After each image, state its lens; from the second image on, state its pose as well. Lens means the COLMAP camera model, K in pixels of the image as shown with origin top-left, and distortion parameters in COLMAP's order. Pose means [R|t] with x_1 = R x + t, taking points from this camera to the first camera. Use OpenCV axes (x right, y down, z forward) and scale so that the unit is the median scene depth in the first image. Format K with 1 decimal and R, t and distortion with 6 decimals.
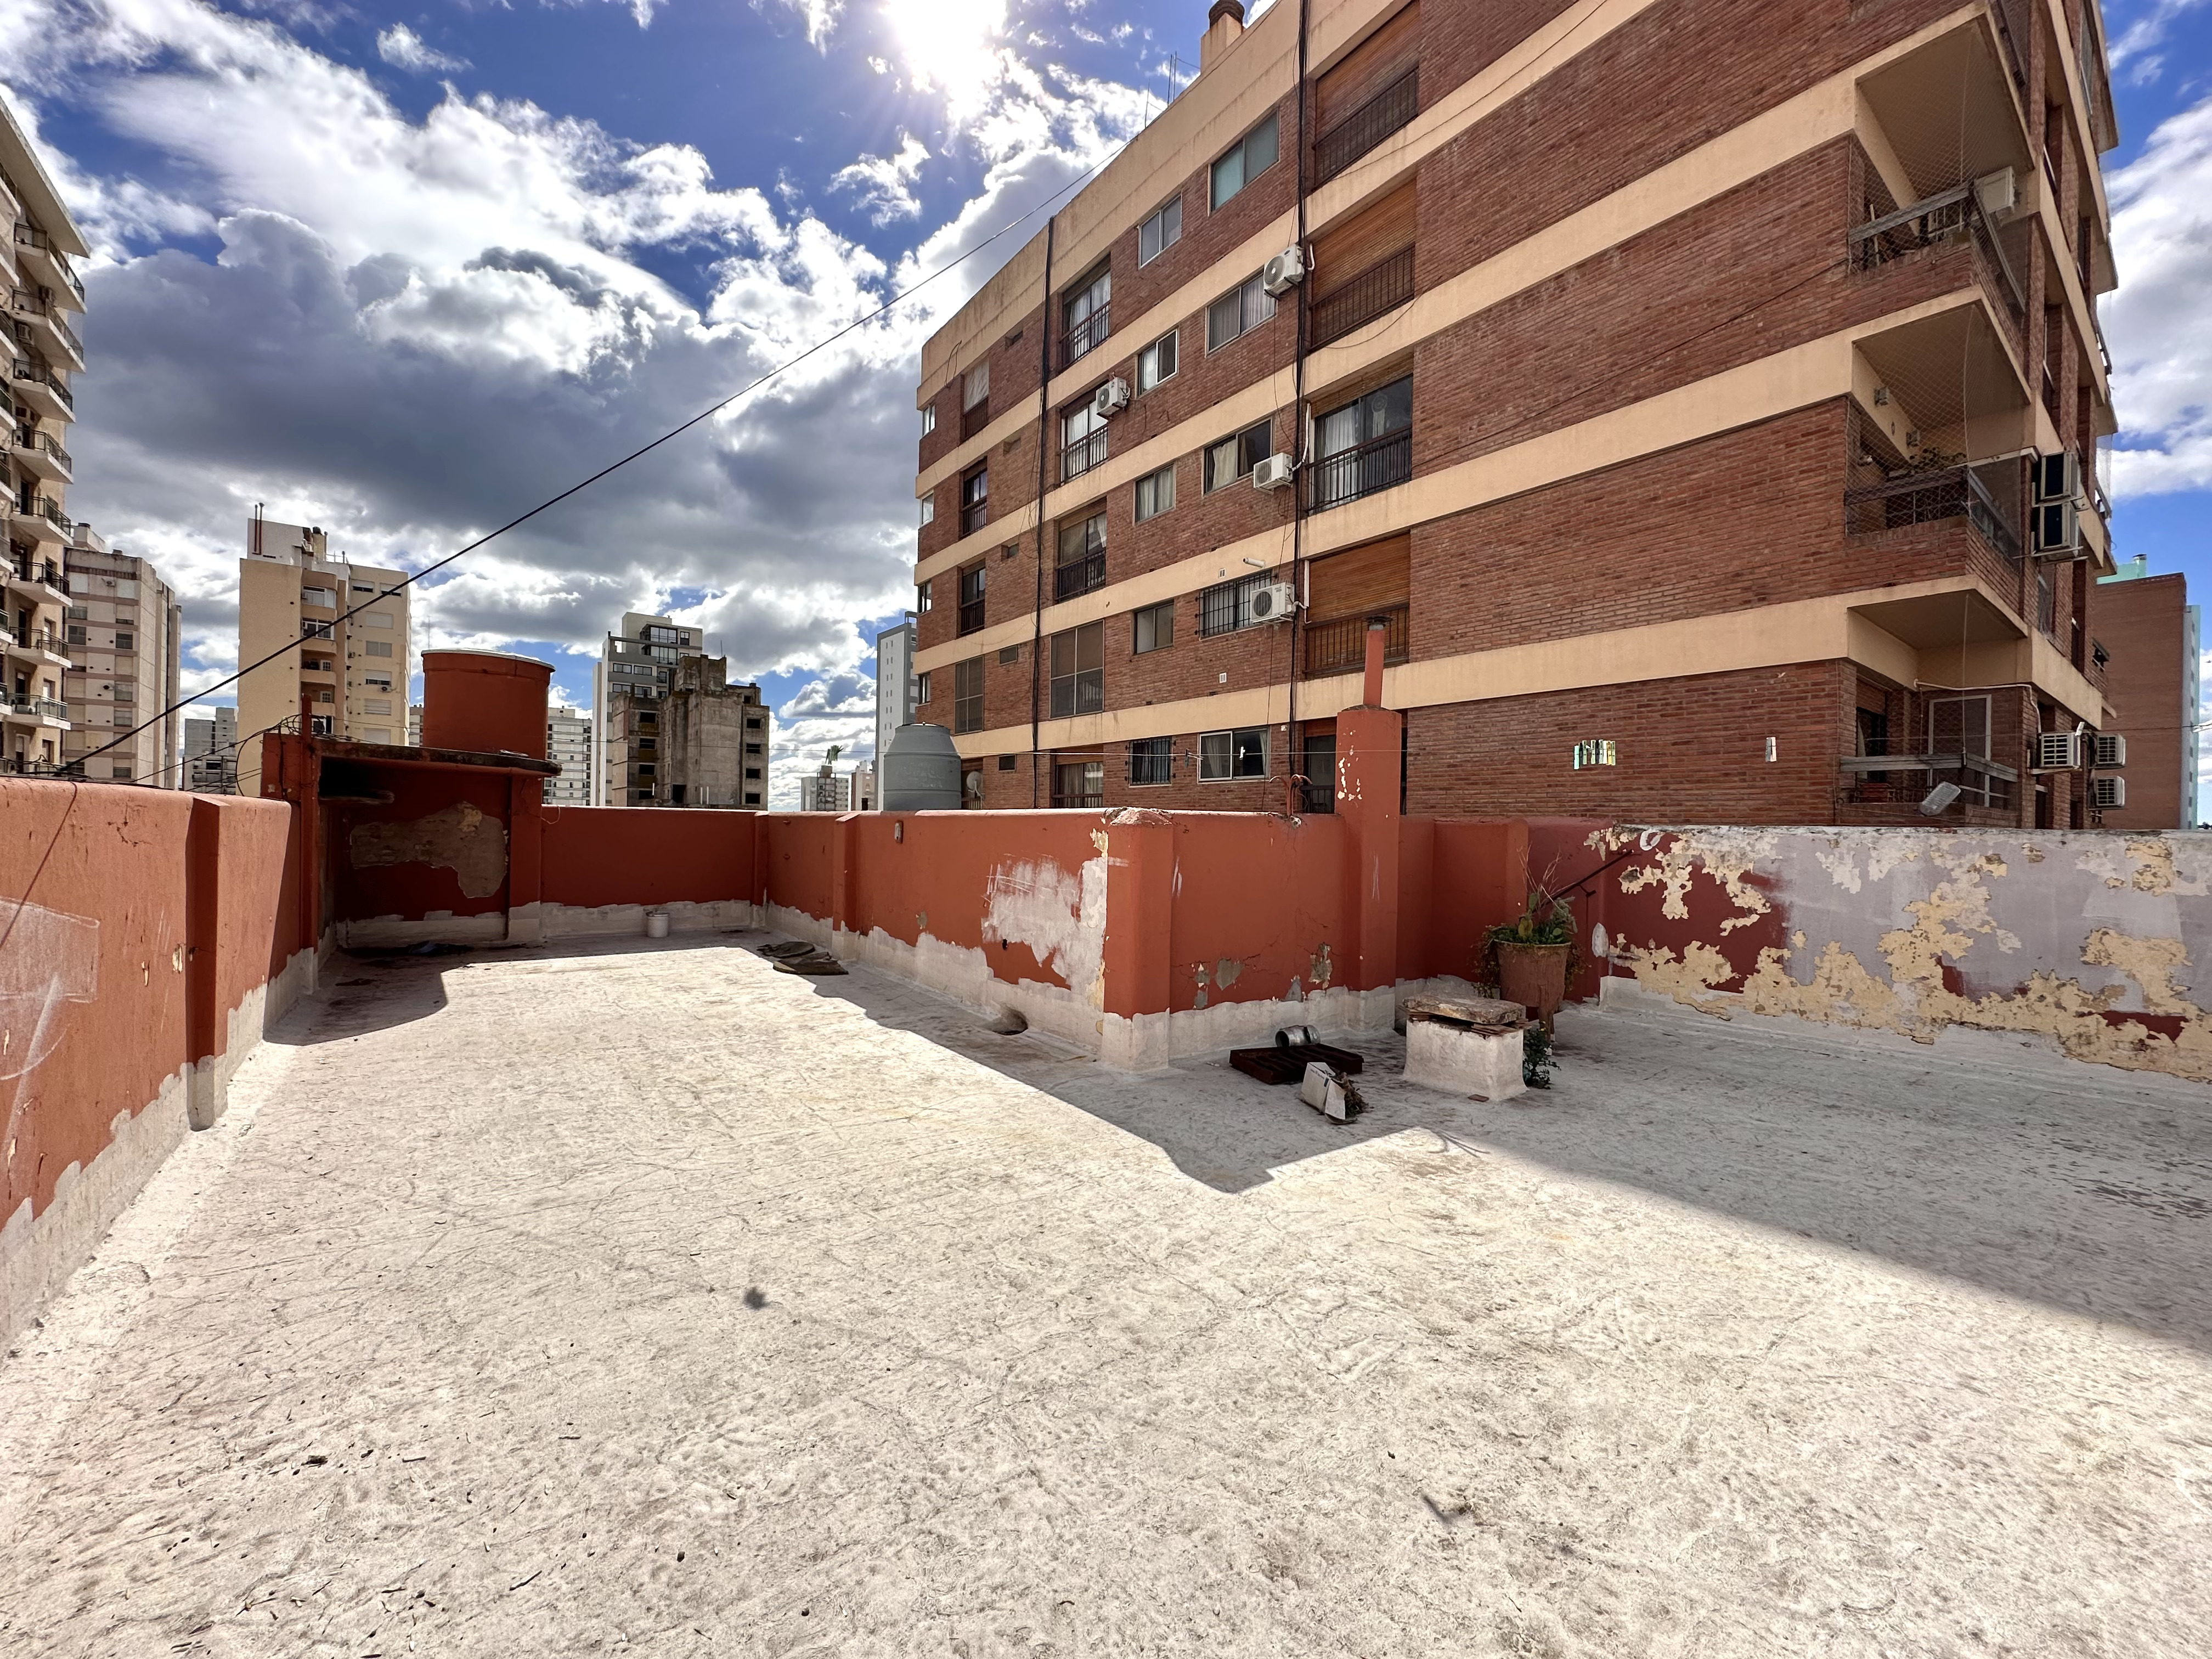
lens RADIAL K [[880.3, 0, 1105.3], [0, 880.3, 838.8], [0, 0, 1]] dist [-0.006646, 0.000467]
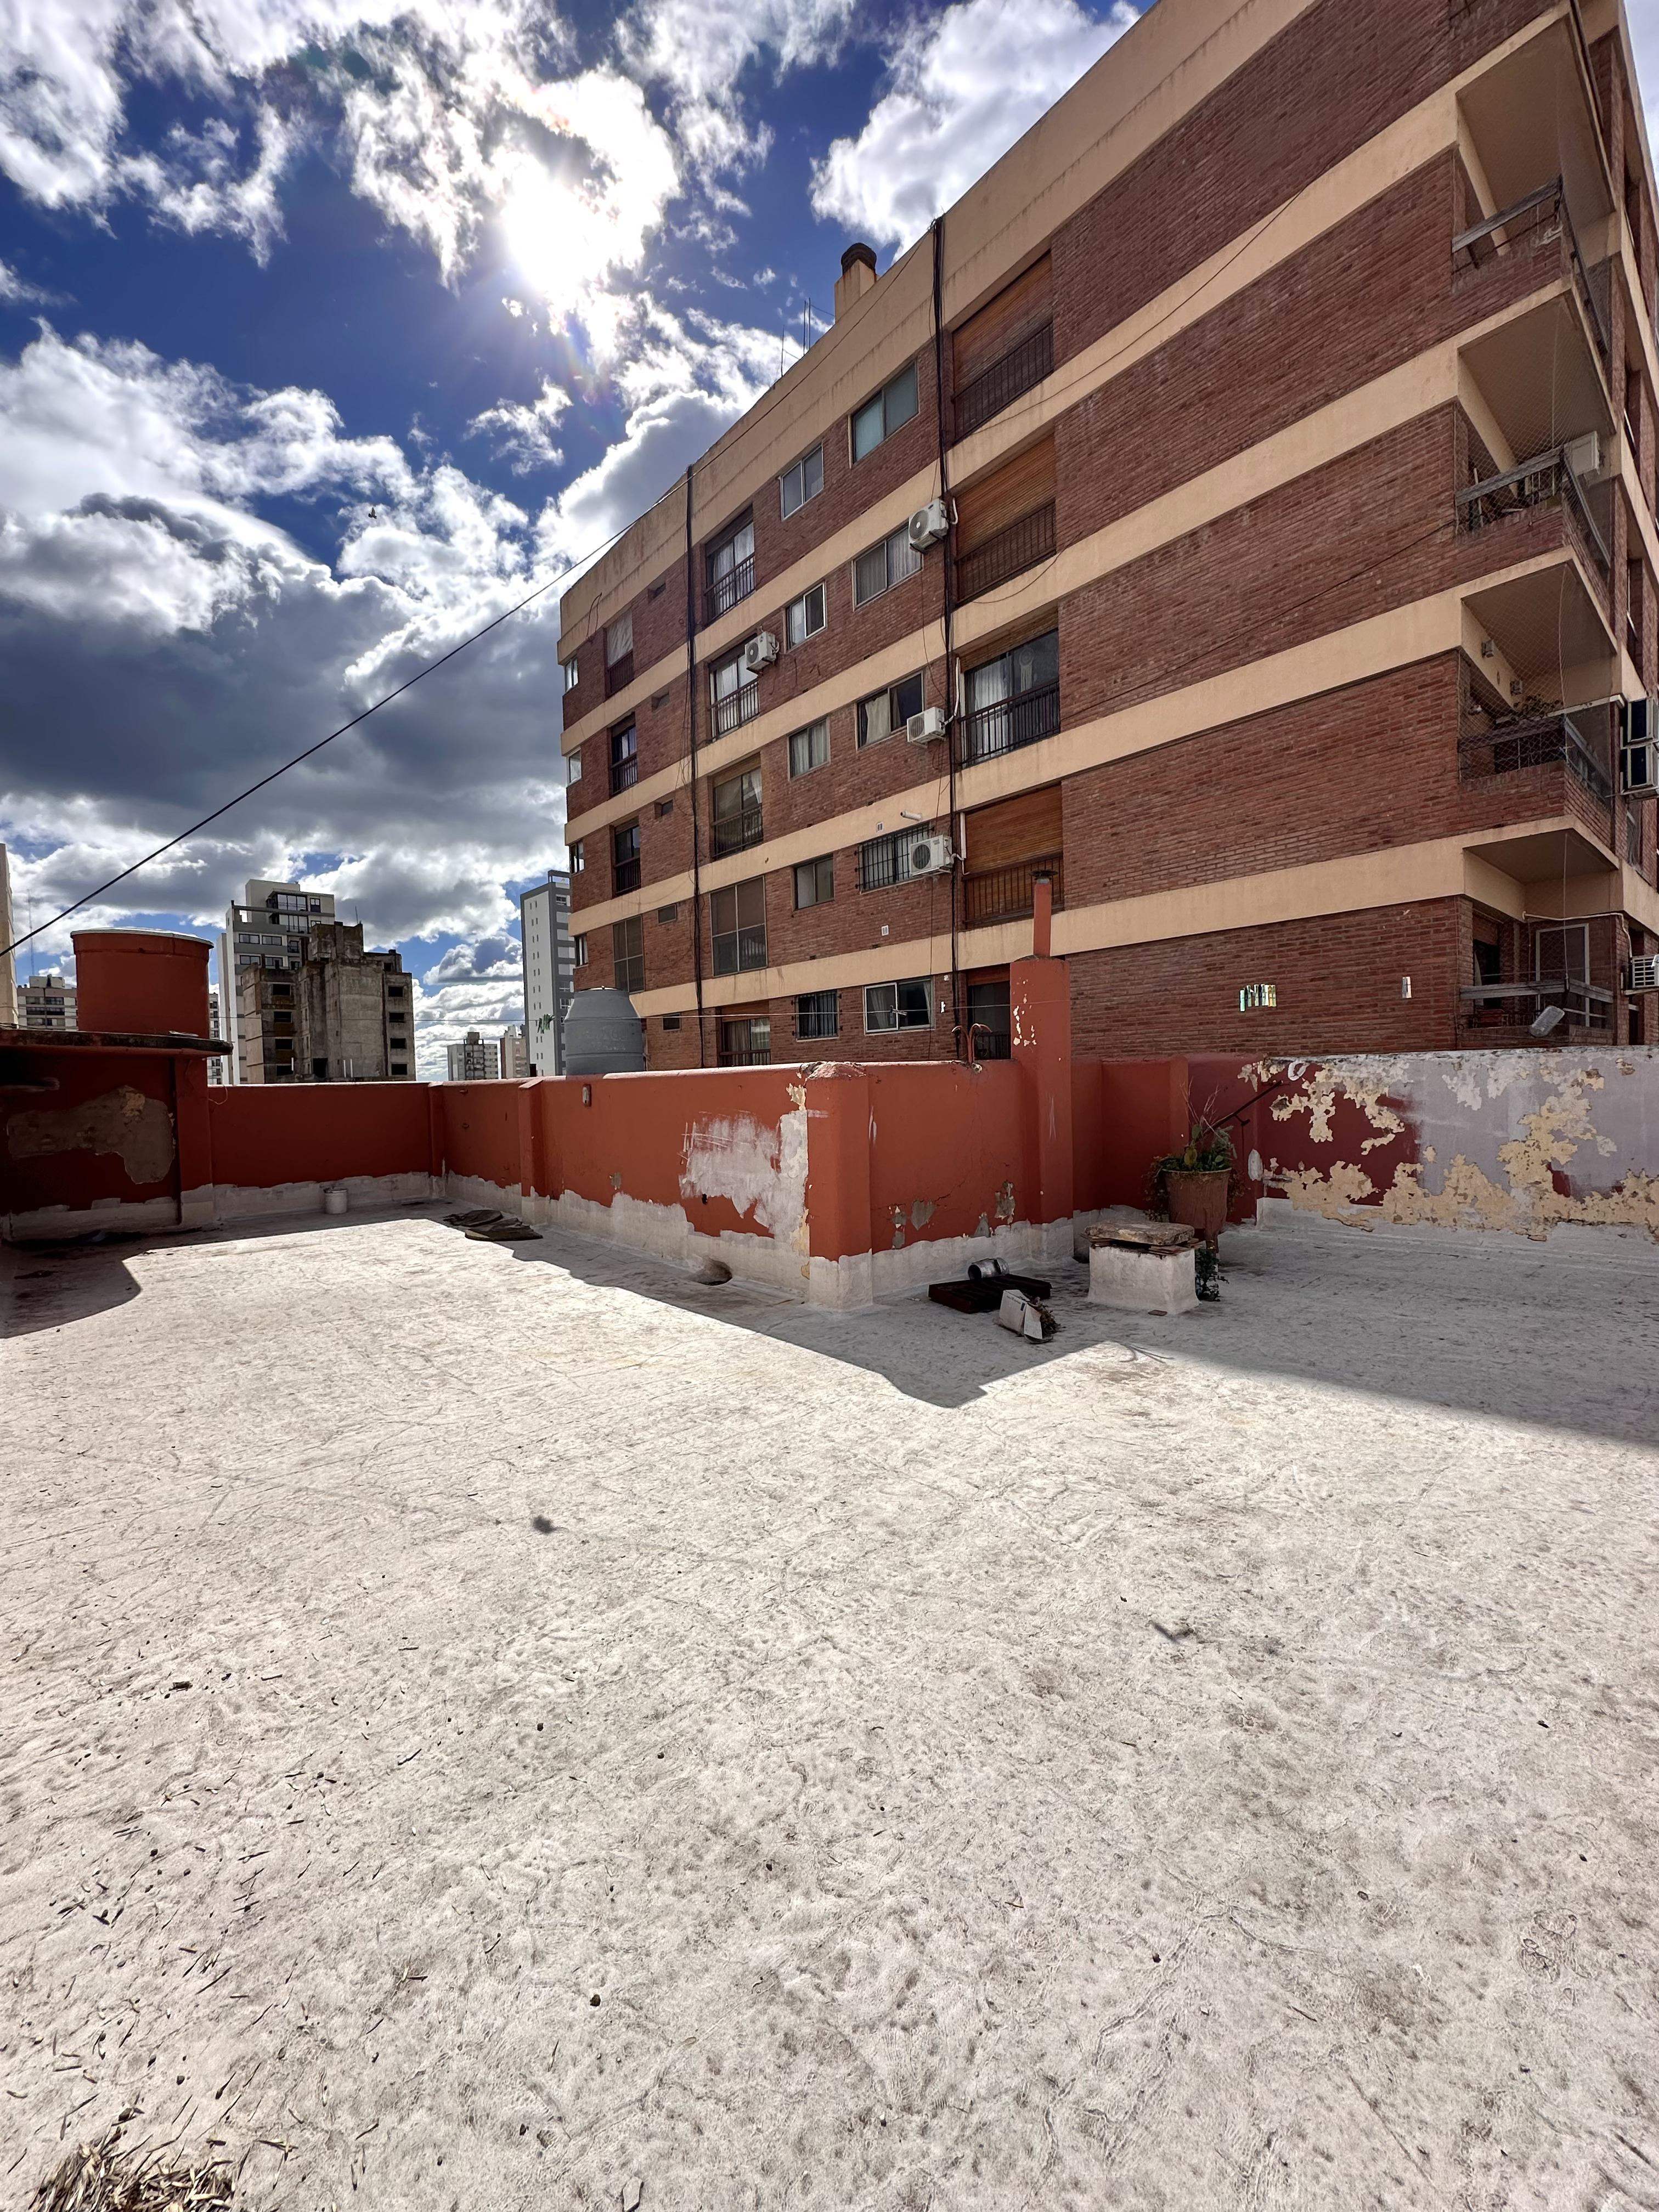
lens RADIAL K [[880.3, 0, 833.9], [0, 880.3, 1117.5], [0, 0, 1]] dist [-0.006646, 0.000467]
pose [[0.995875, -0.048009, 0.076988, -0.046793], [0.045827, 0.998503, 0.029866, 0.000497], [-0.078307, -0.026214, 0.996585, -0.050278]]
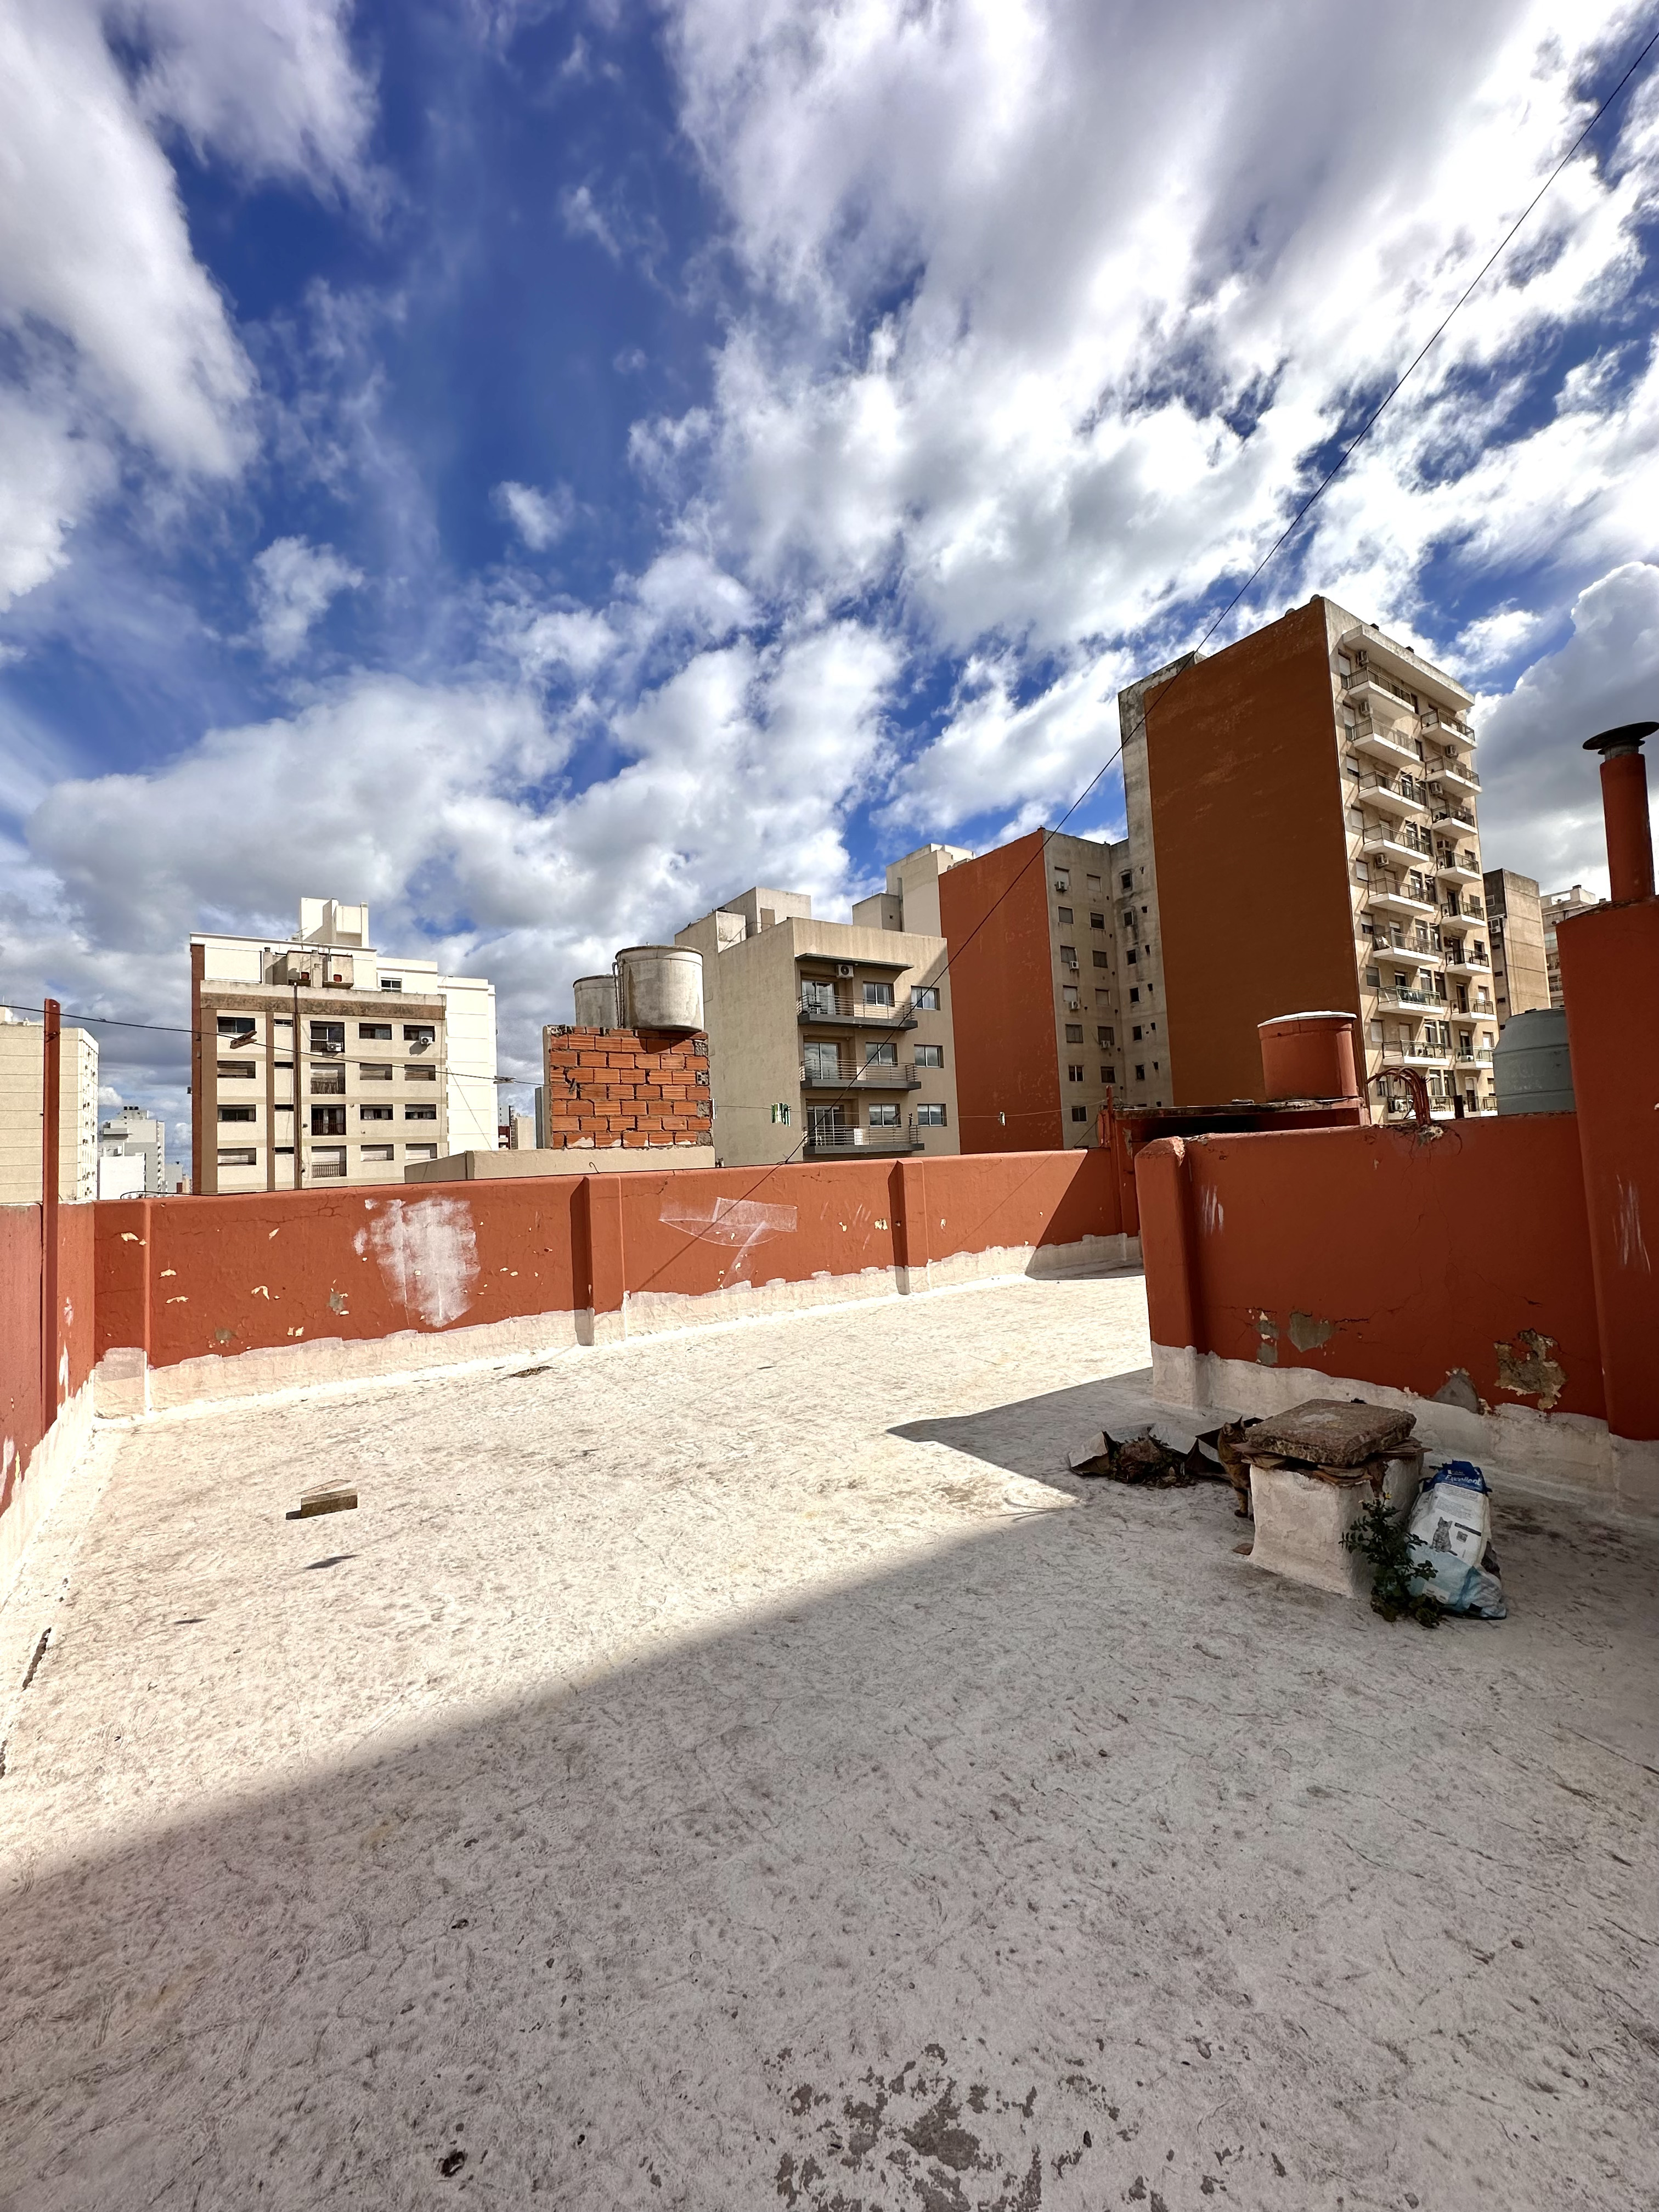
lens RADIAL K [[880.3, 0, 840.6], [0, 880.3, 1102.2], [0, 0, 1]] dist [-0.006646, 0.000467]
pose [[-0.051133, -0.082830, -0.995251, 1.067931], [0.037202, 0.995705, -0.084780, -0.005717], [0.997999, -0.041361, -0.047832, 0.677201]]
